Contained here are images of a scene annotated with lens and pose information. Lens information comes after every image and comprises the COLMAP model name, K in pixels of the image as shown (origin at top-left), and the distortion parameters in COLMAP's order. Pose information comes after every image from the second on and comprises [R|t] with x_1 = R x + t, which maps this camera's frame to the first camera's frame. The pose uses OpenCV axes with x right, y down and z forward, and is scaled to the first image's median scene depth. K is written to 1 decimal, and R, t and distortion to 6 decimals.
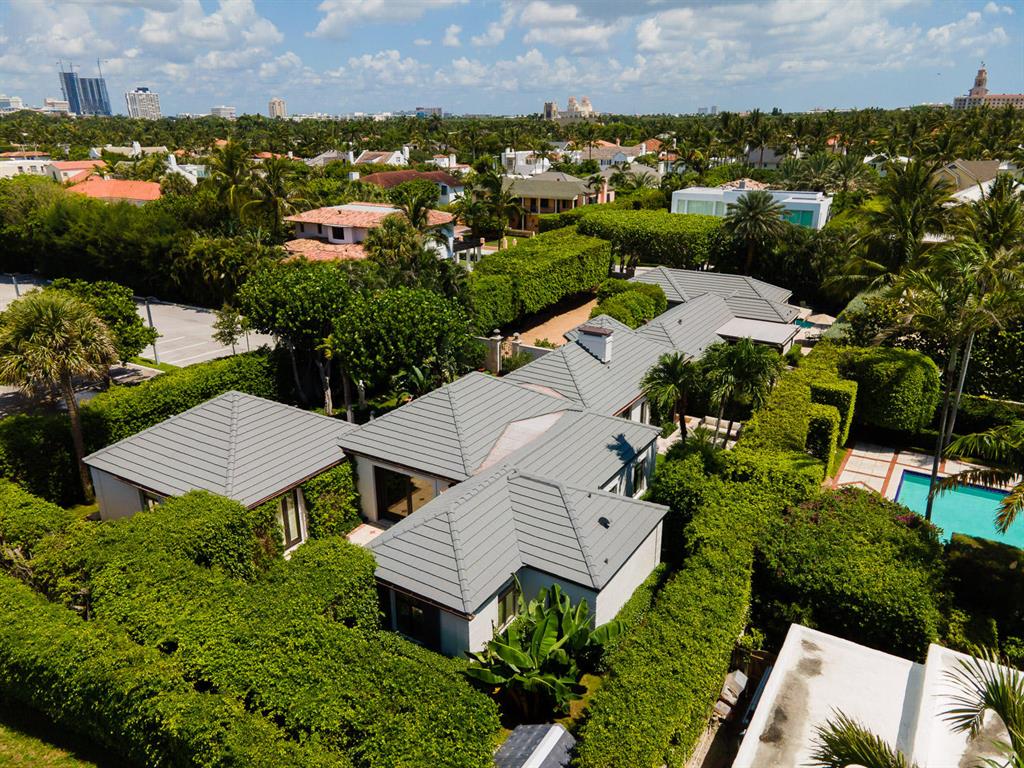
lens RADIAL K [[753.6, 0, 505.5], [0, 753.6, 382.6], [0, 0, 1]] dist [-0.001114, 0.080804]
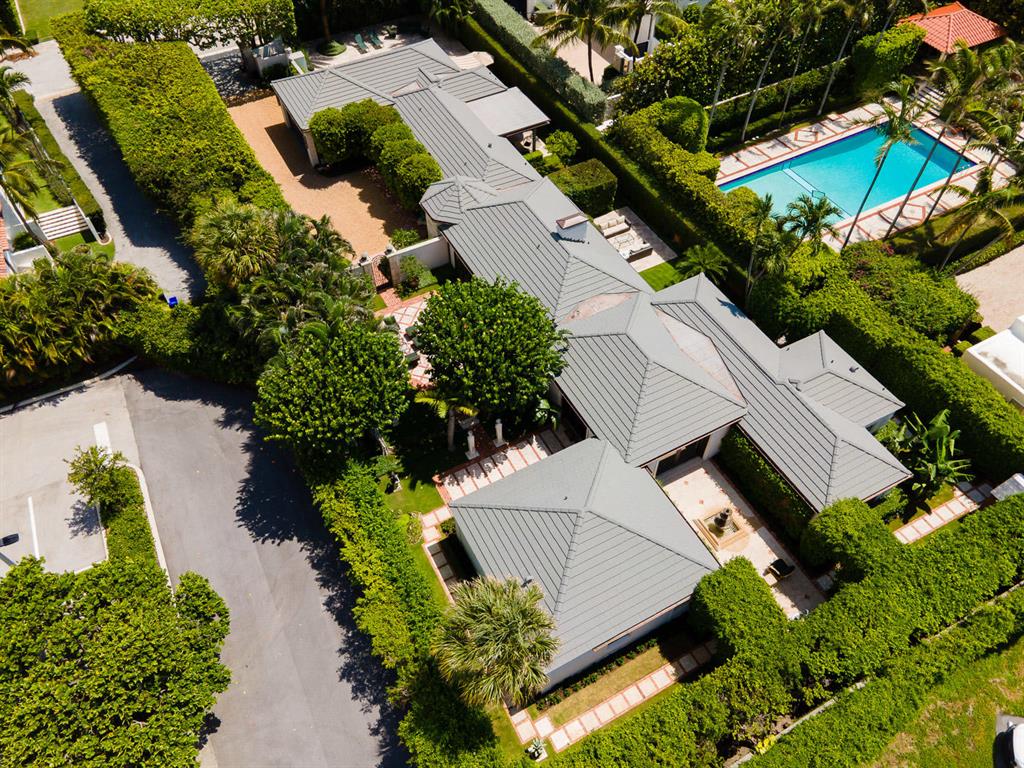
lens RADIAL K [[727.4, 0, 505.0], [0, 727.4, 387.6], [0, 0, 1]] dist [0.040233, 0.000746]
pose [[0.495435, -0.684333, 0.535008, -0.802169], [0.300109, 0.712833, 0.633880, -0.728319], [-0.815156, -0.153485, 0.558536, 0.573217]]
